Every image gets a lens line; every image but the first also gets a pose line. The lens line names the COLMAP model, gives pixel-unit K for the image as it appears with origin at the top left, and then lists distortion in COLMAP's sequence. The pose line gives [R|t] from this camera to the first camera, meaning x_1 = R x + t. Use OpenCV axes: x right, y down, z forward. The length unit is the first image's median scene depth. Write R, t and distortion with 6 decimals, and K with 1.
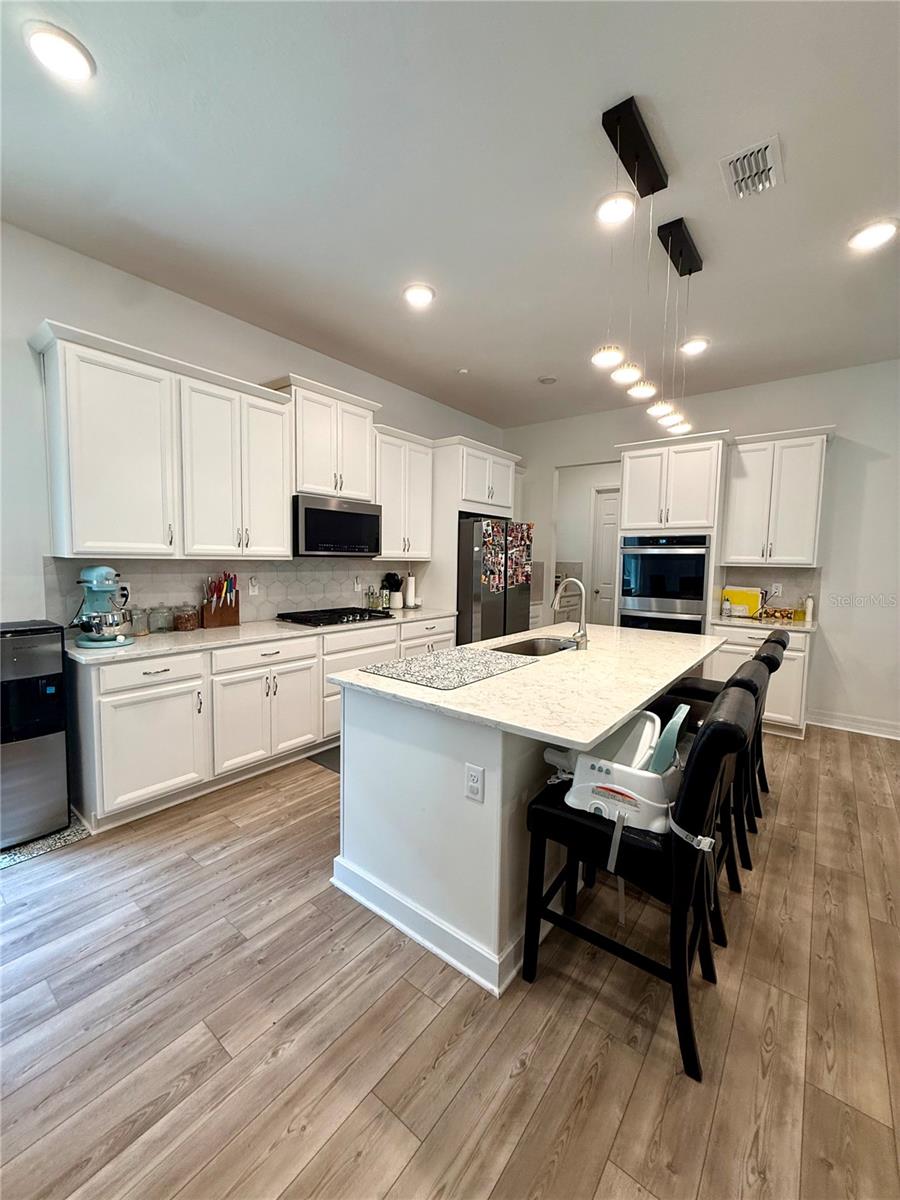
lens RADIAL K [[481.2, 0, 444.8], [0, 481.2, 595.9], [0, 0, 1]] dist [0.003469, -0.000333]
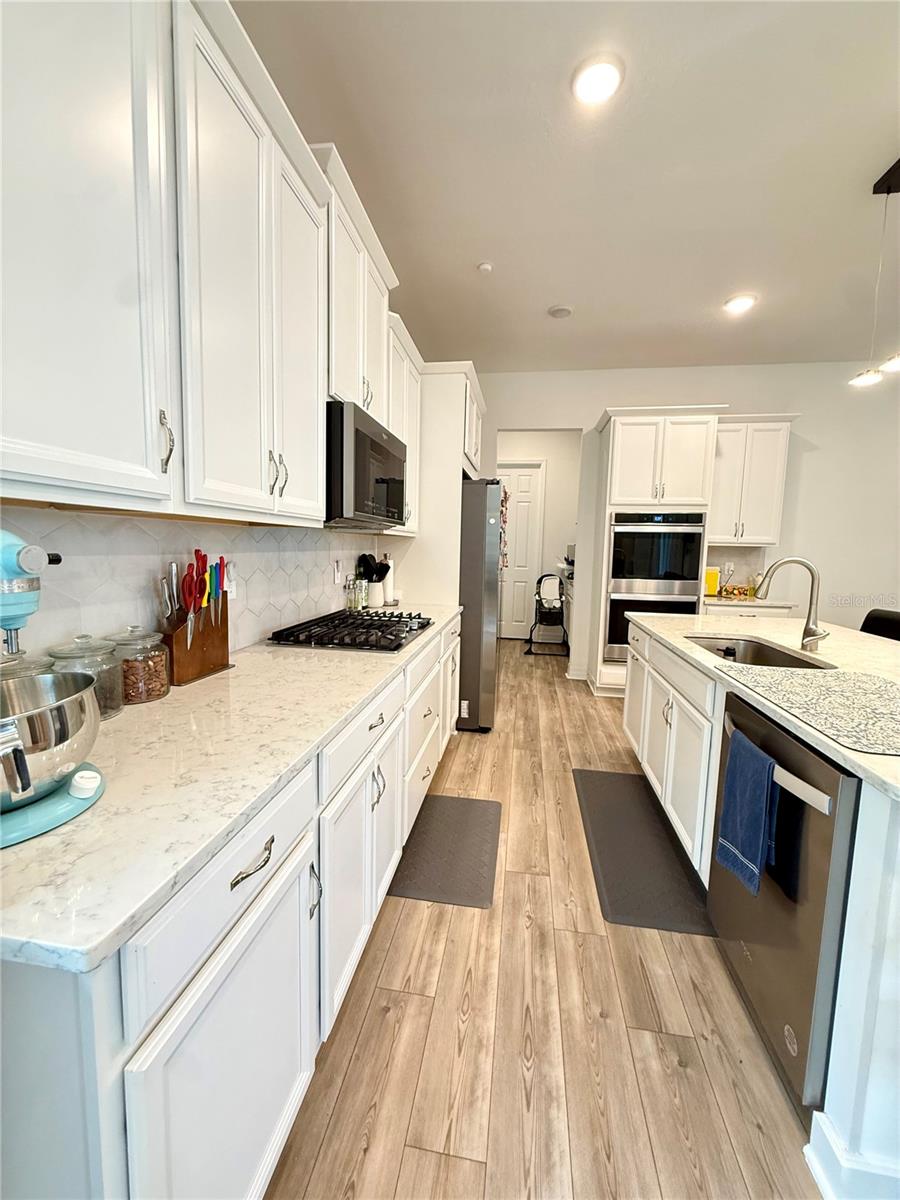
lens RADIAL K [[481.2, 0, 450.2], [0, 481.2, 599.2], [0, 0, 1]] dist [0.003469, -0.000333]
pose [[0.873113, -0.050372, 0.484909, -0.384573], [0.030748, 0.998357, 0.048346, -0.016158], [-0.486548, -0.027301, 0.873227, 0.405158]]
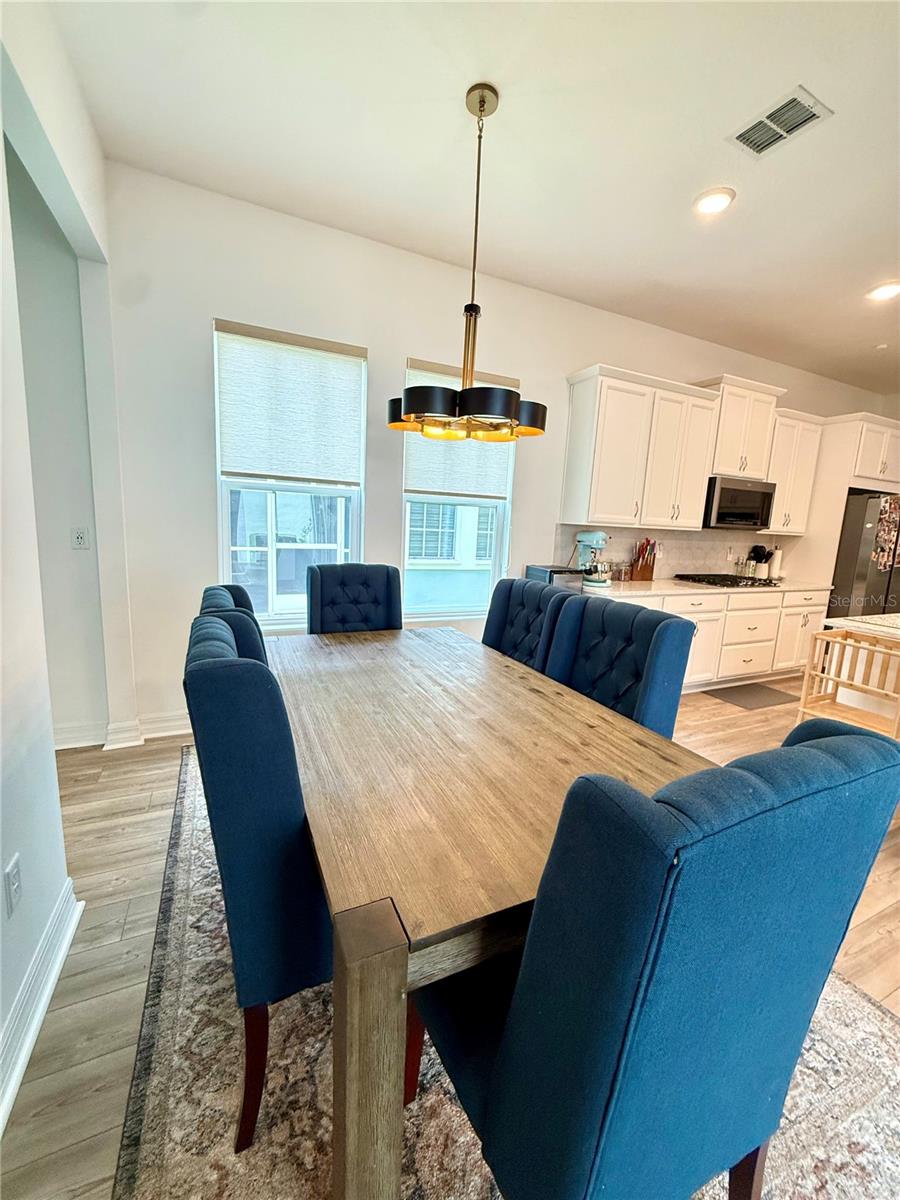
lens RADIAL K [[481.2, 0, 452.1], [0, 481.2, 596.9], [0, 0, 1]] dist [0.003469, -0.000333]
pose [[0.900568, 0.093415, -0.424560, -0.298213], [-0.066035, 0.994702, 0.078791, 0.031286], [0.429671, -0.042921, 0.901965, -0.316855]]
